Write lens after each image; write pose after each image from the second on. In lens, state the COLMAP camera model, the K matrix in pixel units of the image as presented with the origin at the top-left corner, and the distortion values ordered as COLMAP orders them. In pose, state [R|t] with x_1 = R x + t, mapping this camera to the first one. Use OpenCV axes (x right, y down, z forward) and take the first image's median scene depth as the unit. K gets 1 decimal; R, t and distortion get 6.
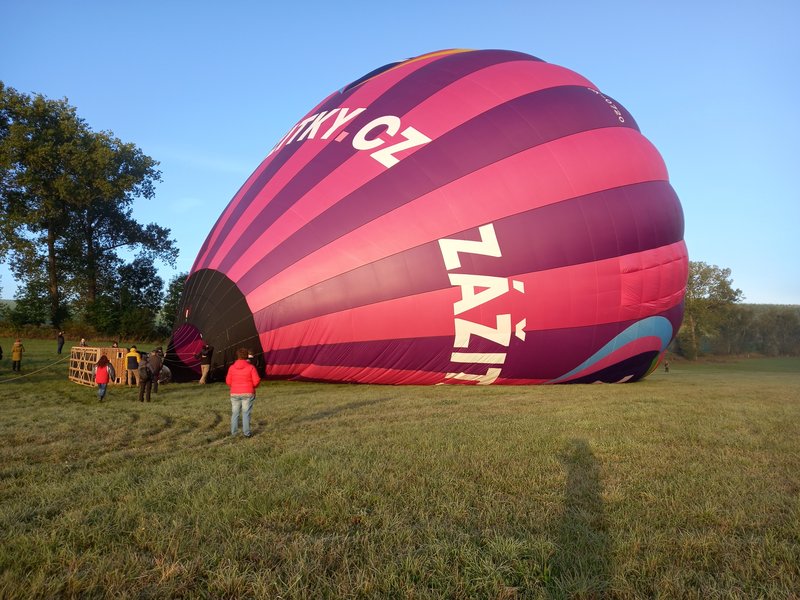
lens RADIAL K [[610.4, 0, 400.0], [0, 610.4, 300.0], [0, 0, 1]] dist [0.068288, -0.001457]
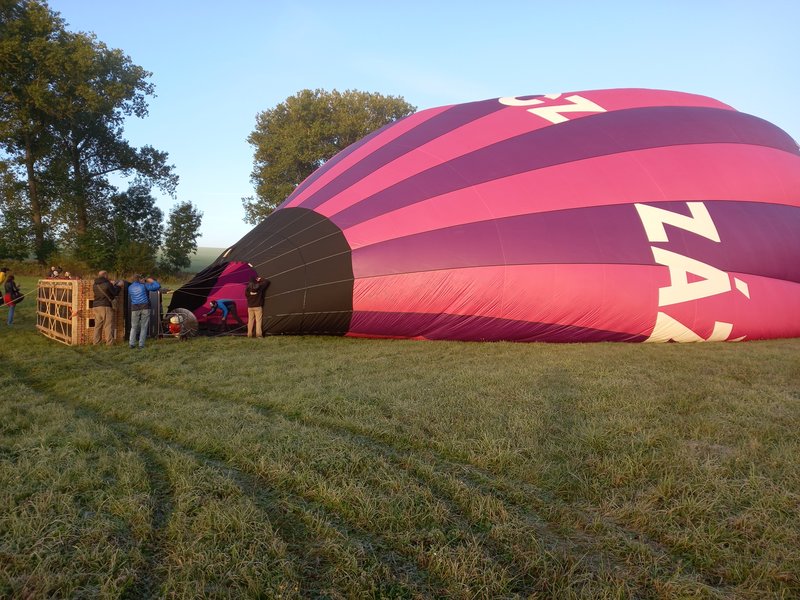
lens RADIAL K [[610.4, 0, 400.0], [0, 610.4, 300.0], [0, 0, 1]] dist [0.068288, -0.001457]
pose [[0.999995, -0.002049, 0.002493, -0.046596], [0.001800, 0.995374, 0.096057, 0.010537], [-0.002678, -0.096052, 0.995373, 0.106844]]
